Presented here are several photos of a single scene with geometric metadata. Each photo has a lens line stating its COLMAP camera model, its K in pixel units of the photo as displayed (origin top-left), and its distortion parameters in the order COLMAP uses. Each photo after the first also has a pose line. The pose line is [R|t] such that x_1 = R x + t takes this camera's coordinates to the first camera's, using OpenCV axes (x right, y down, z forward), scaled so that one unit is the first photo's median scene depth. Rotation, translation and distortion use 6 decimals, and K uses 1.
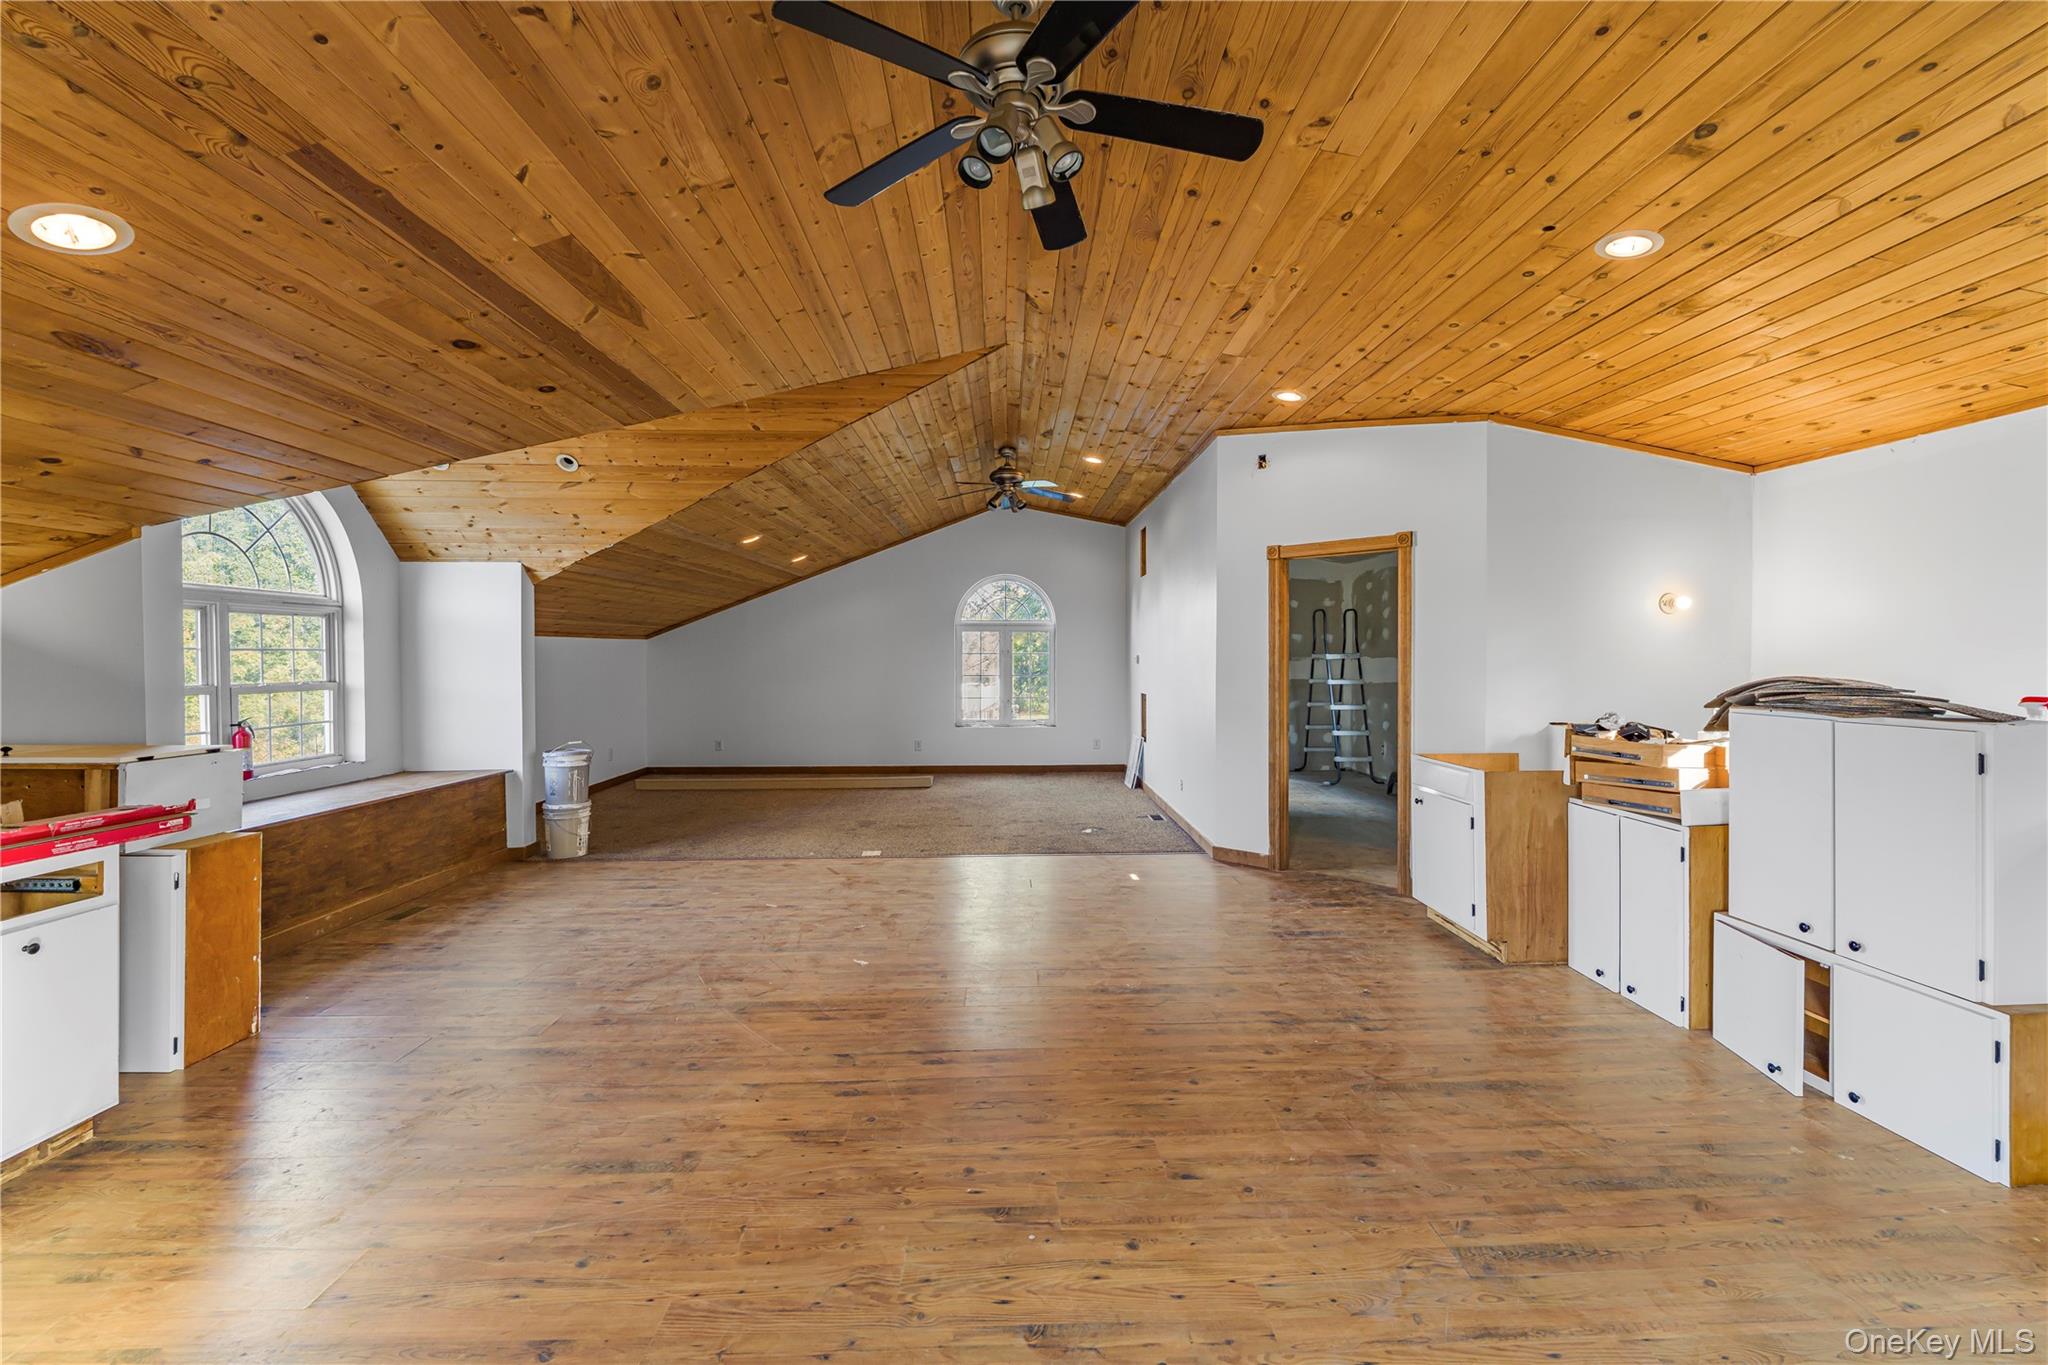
lens RADIAL K [[858.7, 0, 1027.9], [0, 858.7, 669.4], [0, 0, 1]] dist [-0.005162, -0.001780]
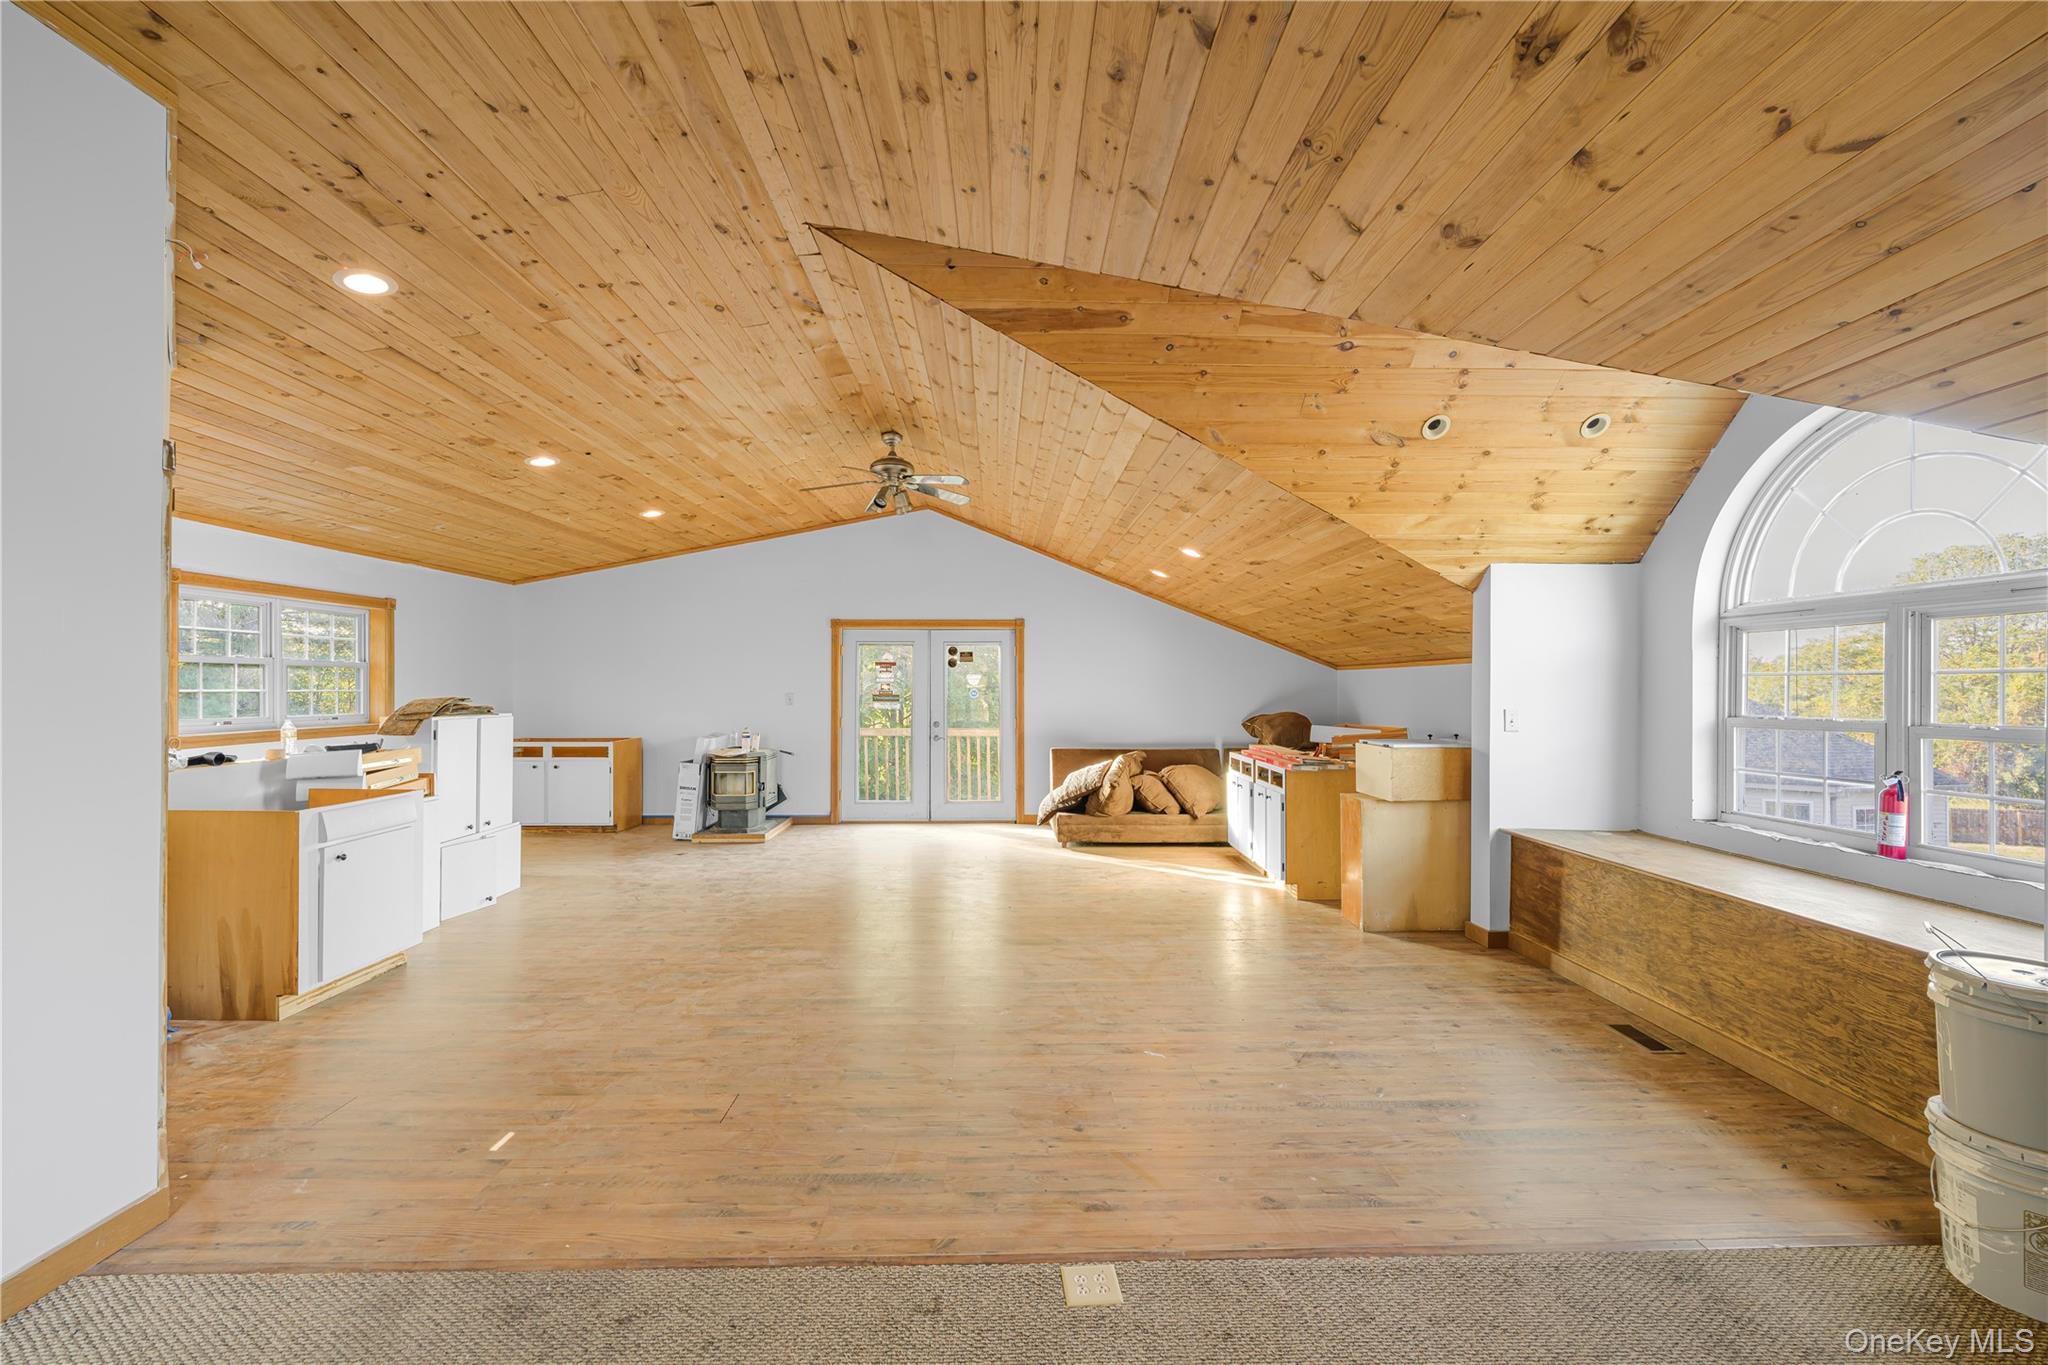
lens RADIAL K [[858.7, 0, 1024.3], [0, 858.7, 686.2], [0, 0, 1]] dist [-0.005162, -0.001780]
pose [[-0.999997, 0.001896, 0.001227, -0.249611], [0.001905, 0.999967, 0.007934, -0.022853], [-0.001212, 0.007937, -0.999968, 2.111074]]
